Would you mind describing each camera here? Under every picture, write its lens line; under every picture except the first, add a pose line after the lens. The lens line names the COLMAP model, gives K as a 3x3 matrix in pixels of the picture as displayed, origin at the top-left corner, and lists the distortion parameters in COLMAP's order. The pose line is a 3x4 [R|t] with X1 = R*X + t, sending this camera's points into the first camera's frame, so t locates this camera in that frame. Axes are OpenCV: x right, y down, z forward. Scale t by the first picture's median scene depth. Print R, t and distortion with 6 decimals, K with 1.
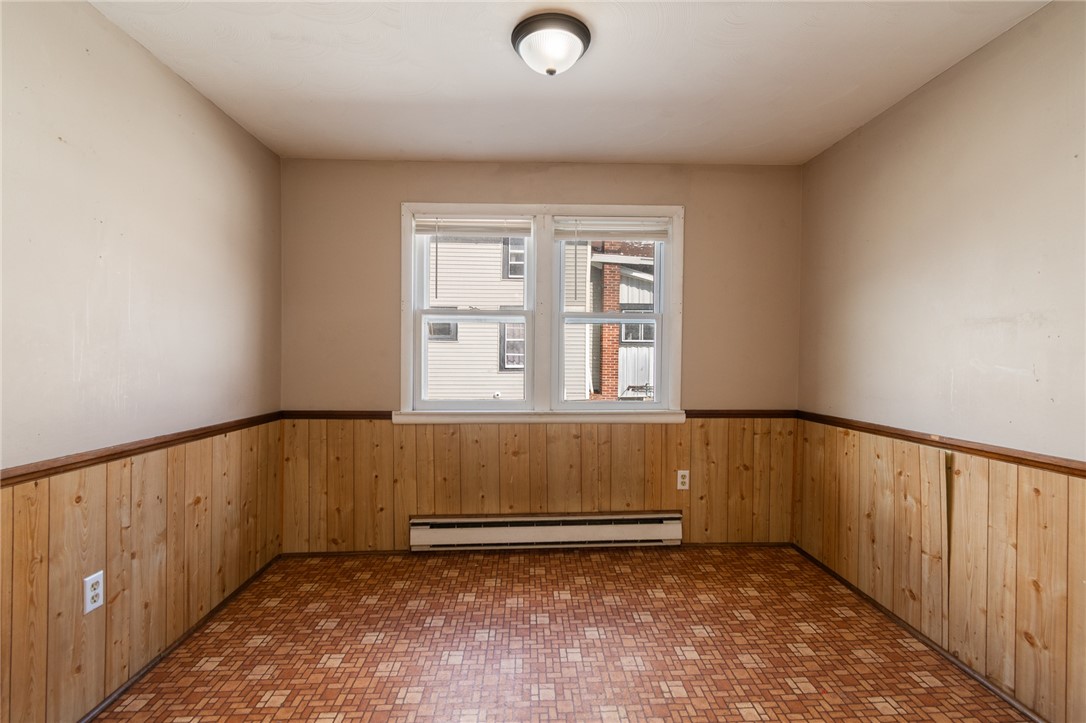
lens RADIAL K [[474.3, 0, 542.1], [0, 474.3, 364.0], [0, 0, 1]] dist [0.006498, -0.000175]
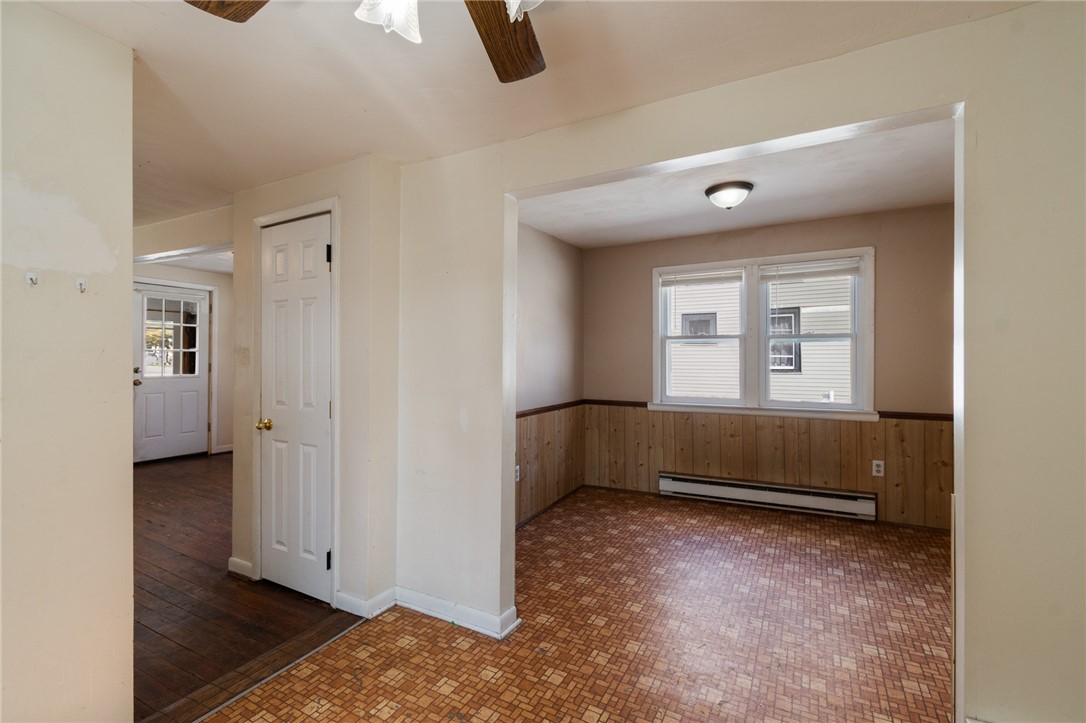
lens RADIAL K [[474.3, 0, 541.2], [0, 474.3, 358.7], [0, 0, 1]] dist [0.006498, -0.000175]
pose [[0.847684, -0.007016, -0.530455, 0.215738], [0.003711, 0.999967, -0.007295, -0.033030], [0.530488, 0.004215, 0.847682, -0.505824]]
